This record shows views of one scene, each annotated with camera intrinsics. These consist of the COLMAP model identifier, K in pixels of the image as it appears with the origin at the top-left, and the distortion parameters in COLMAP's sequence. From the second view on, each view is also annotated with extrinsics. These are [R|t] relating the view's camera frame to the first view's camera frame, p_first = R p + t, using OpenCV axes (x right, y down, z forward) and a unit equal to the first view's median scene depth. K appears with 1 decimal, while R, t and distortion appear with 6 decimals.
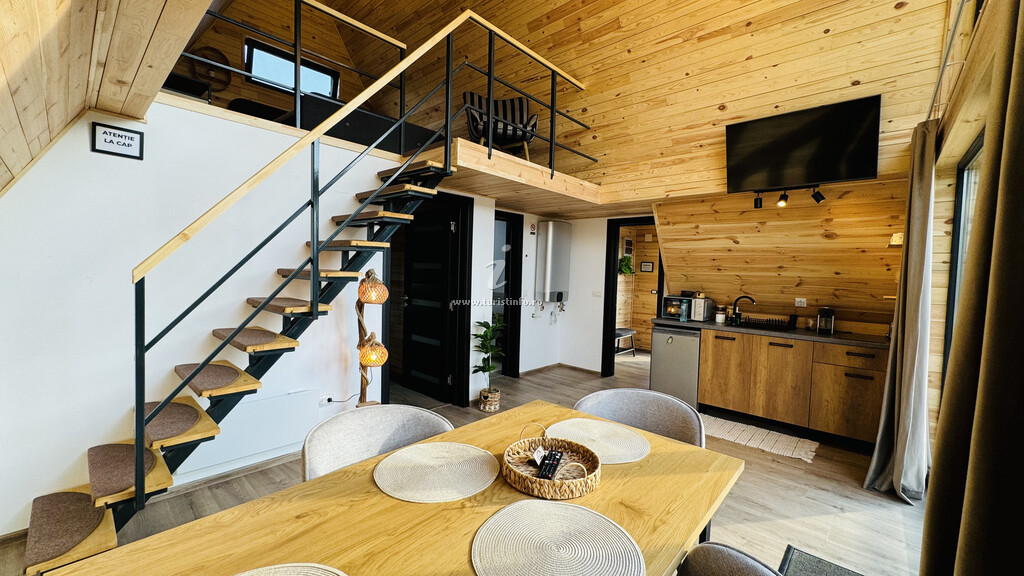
lens RADIAL K [[406.4, 0, 512.0], [0, 406.4, 288.0], [0, 0, 1]] dist [0.000429, 0.000013]
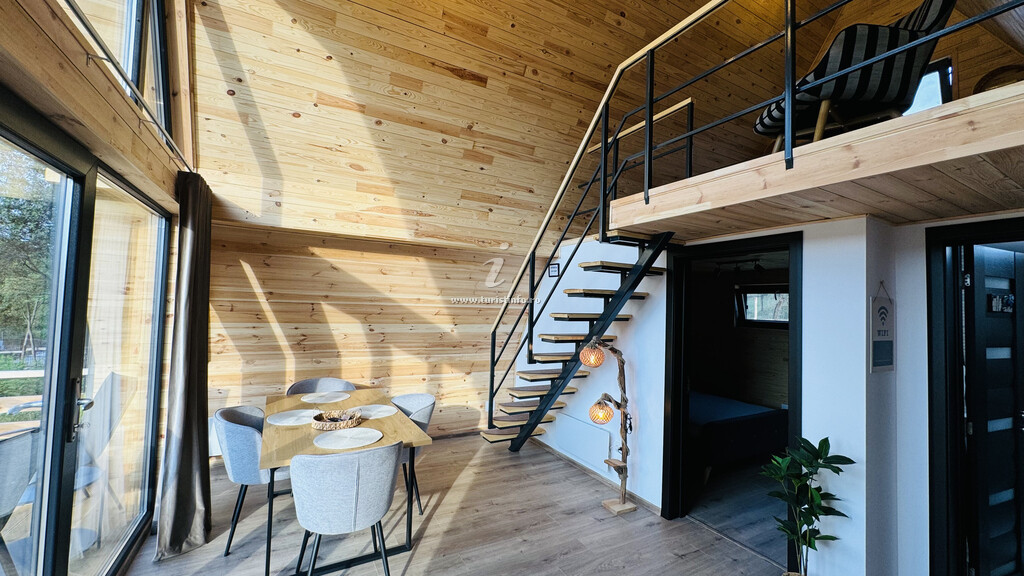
lens RADIAL K [[407.8, 0, 509.7], [0, 407.8, 288.4], [0, 0, 1]] dist [-0.000012, -0.000165]
pose [[-0.316853, -0.080091, -0.945087, 0.633626], [-0.083189, 0.994935, -0.056425, -0.071494], [0.944819, 0.060743, -0.321911, 0.836861]]
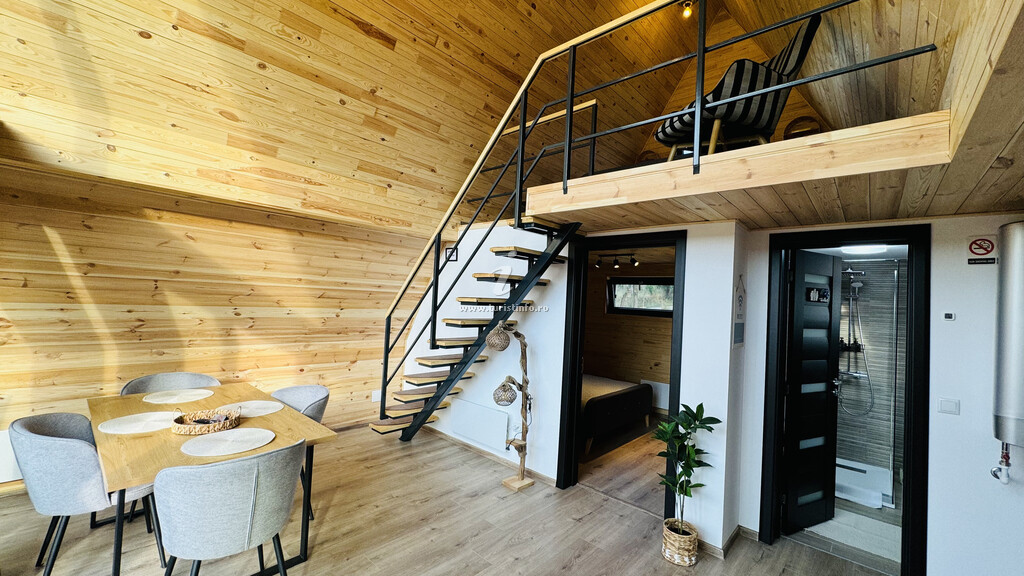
lens RADIAL K [[407.8, 0, 509.7], [0, 407.8, 288.4], [0, 0, 1]] dist [-0.000012, -0.000165]
pose [[-0.000320, -0.055983, -0.998432, 0.632468], [-0.095375, 0.993882, -0.055697, -0.056217], [0.995441, 0.095208, -0.005657, 0.751766]]
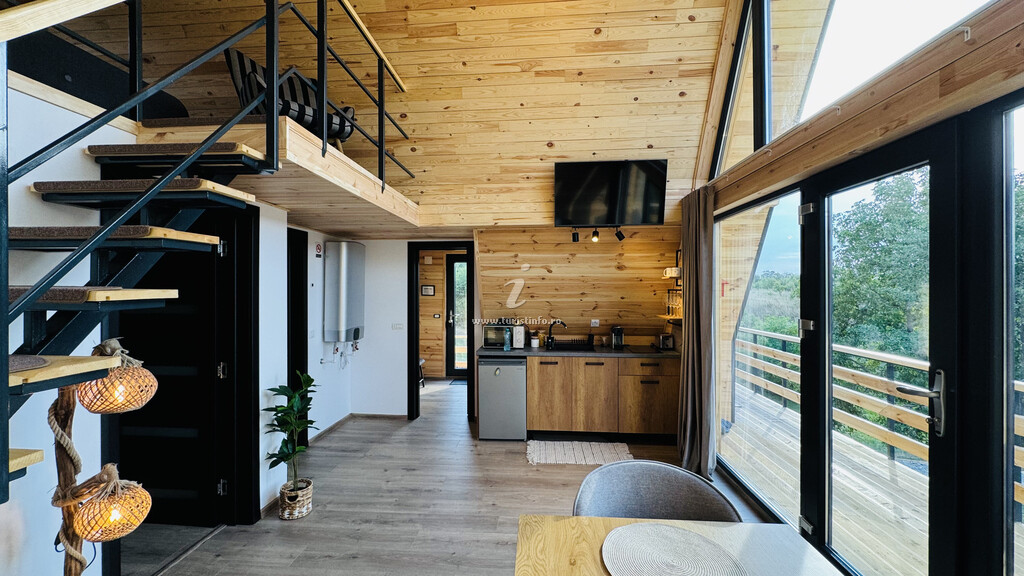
lens RADIAL K [[407.8, 0, 509.7], [0, 407.8, 288.4], [0, 0, 1]] dist [-0.000012, -0.000165]
pose [[0.790975, -0.028722, 0.611174, -0.193748], [0.050251, 0.998572, -0.018106, -0.055388], [-0.609781, 0.045034, 0.791289, 0.225577]]
